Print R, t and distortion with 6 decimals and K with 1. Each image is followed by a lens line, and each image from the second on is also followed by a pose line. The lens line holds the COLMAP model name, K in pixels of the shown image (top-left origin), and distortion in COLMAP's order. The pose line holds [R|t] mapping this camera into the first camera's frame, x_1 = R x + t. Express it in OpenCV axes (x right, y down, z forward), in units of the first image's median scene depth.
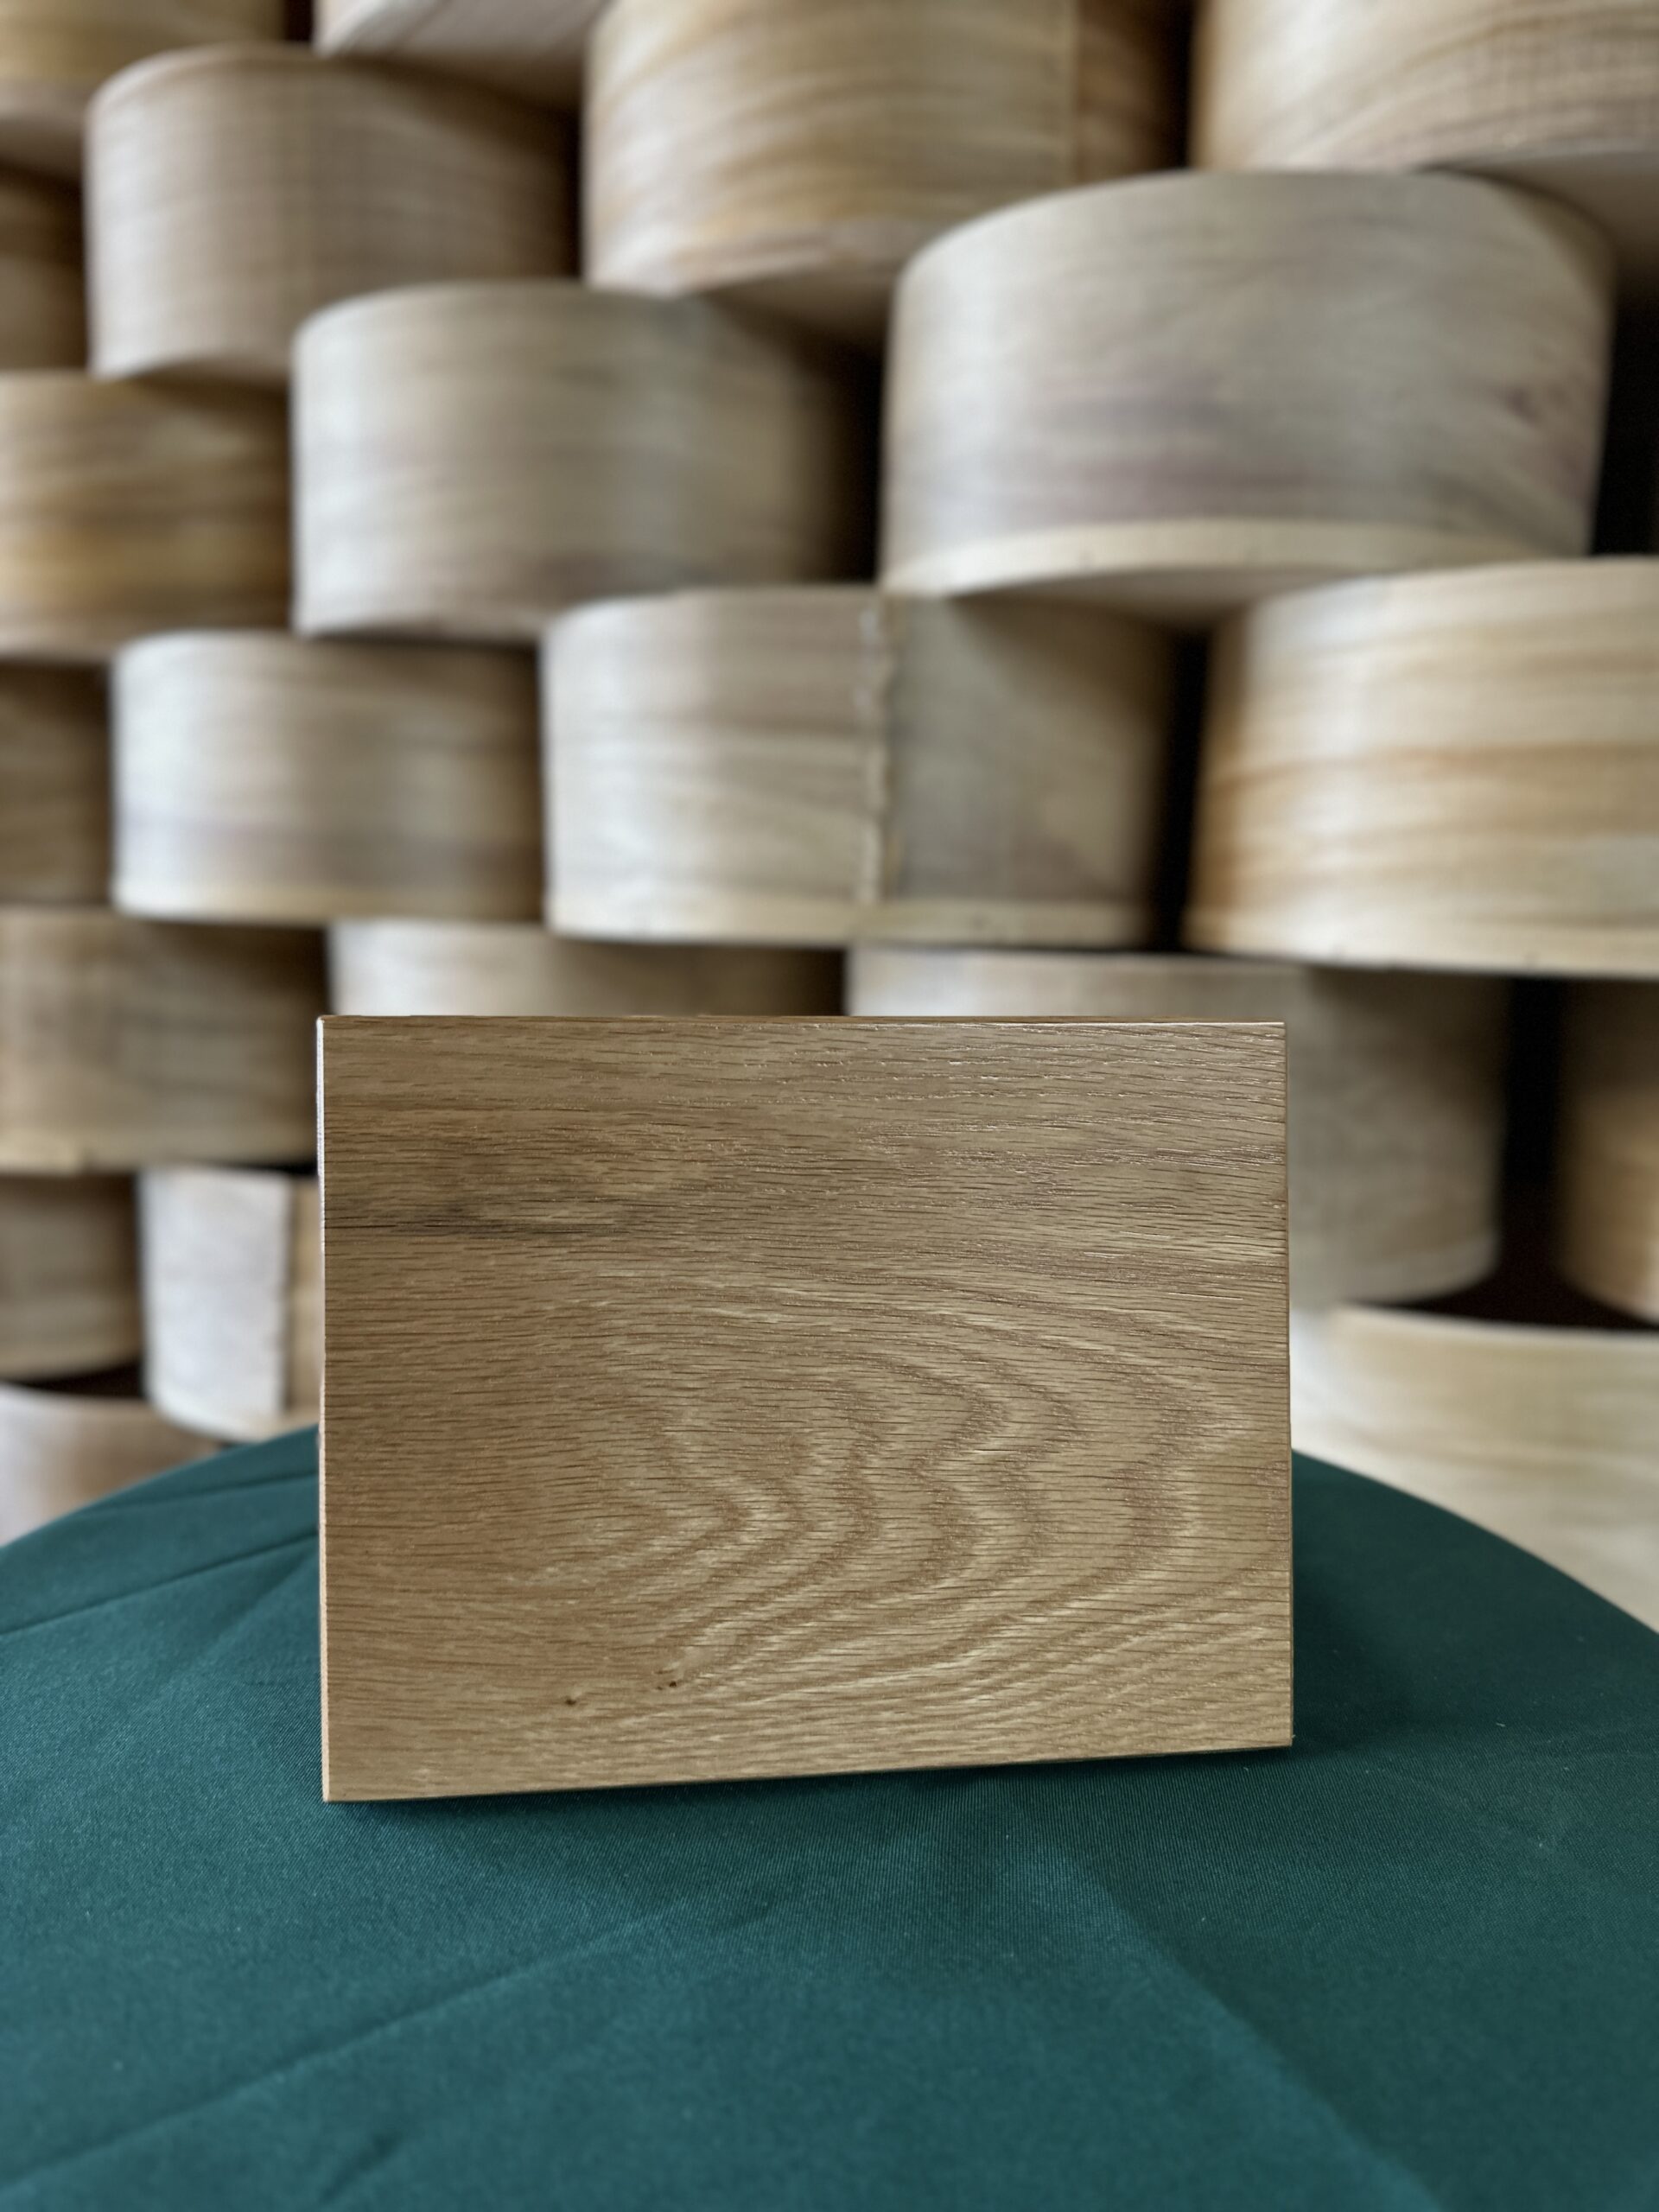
lens RADIAL K [[1620.7, 0, 824.9], [0, 1620.7, 1118.2], [0, 0, 1]] dist [-0.025467, 0.002569]
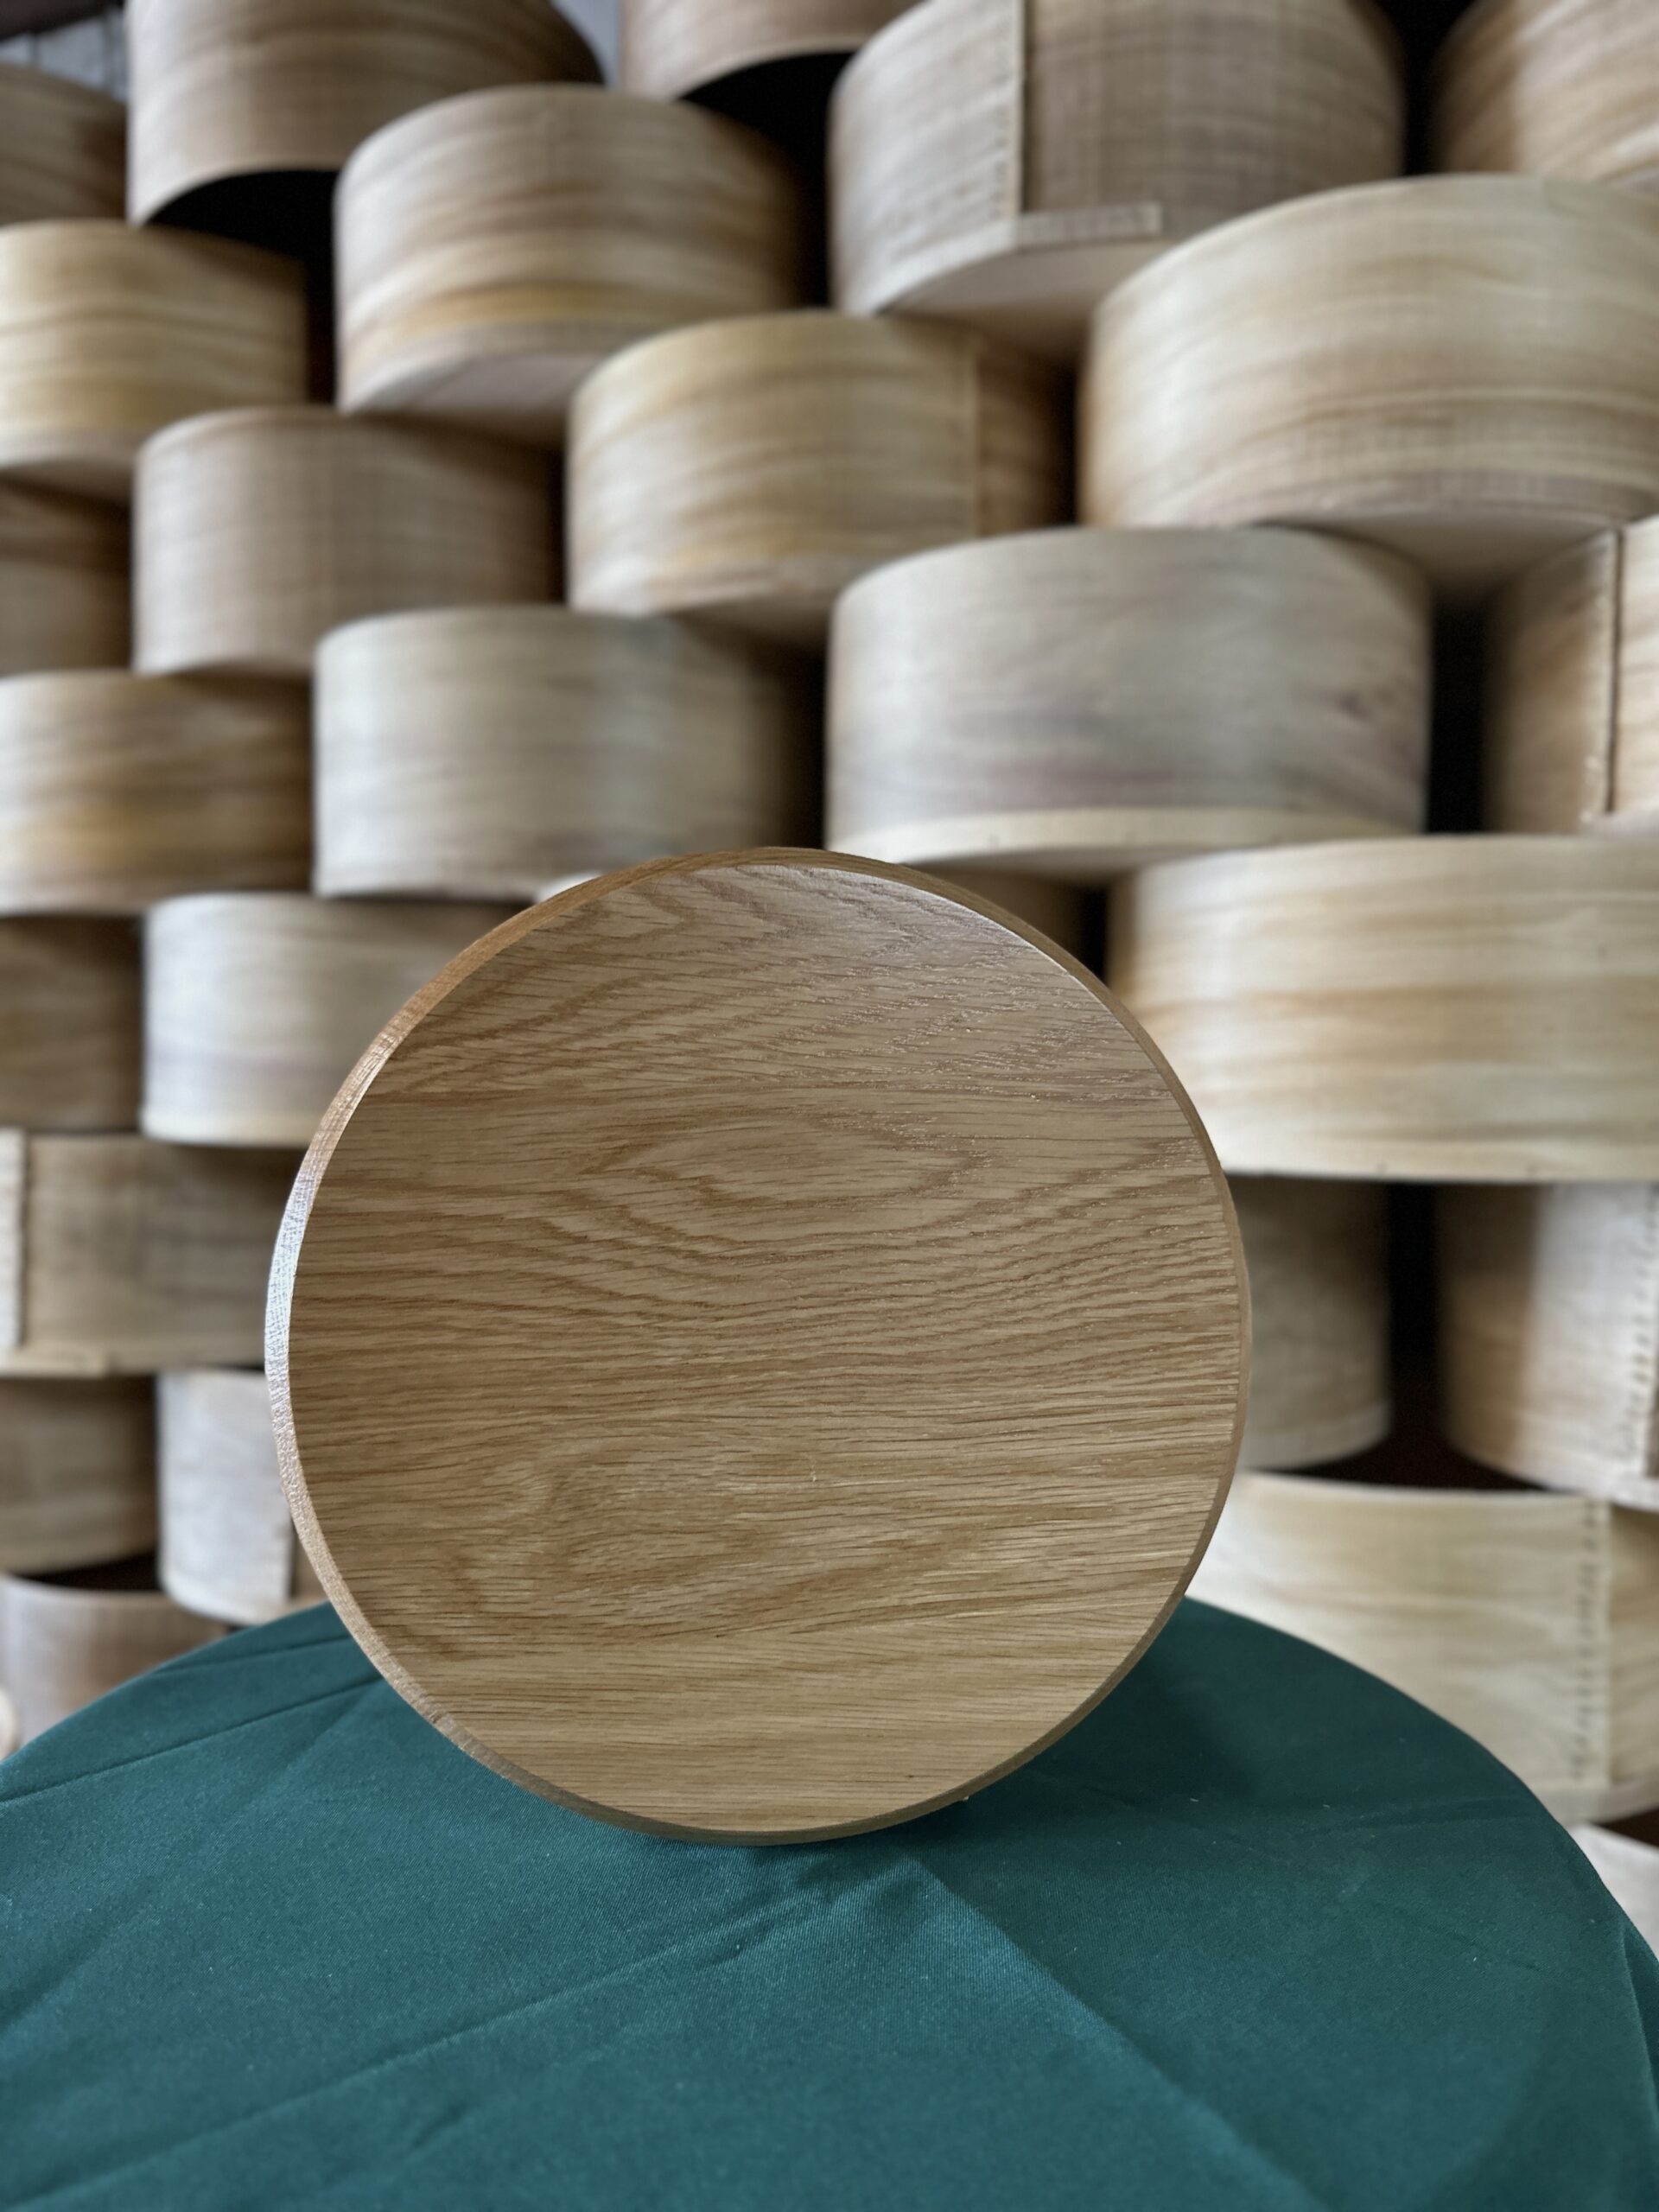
lens RADIAL K [[1596.6, 0, 821.7], [0, 1596.6, 1111.6], [0, 0, 1]] dist [0.011377, -0.054533]
pose [[0.999649, -0.019490, 0.017930, 0.008271], [0.021456, 0.992903, -0.116975, -0.010770], [-0.015523, 0.117318, 0.992973, -0.141079]]
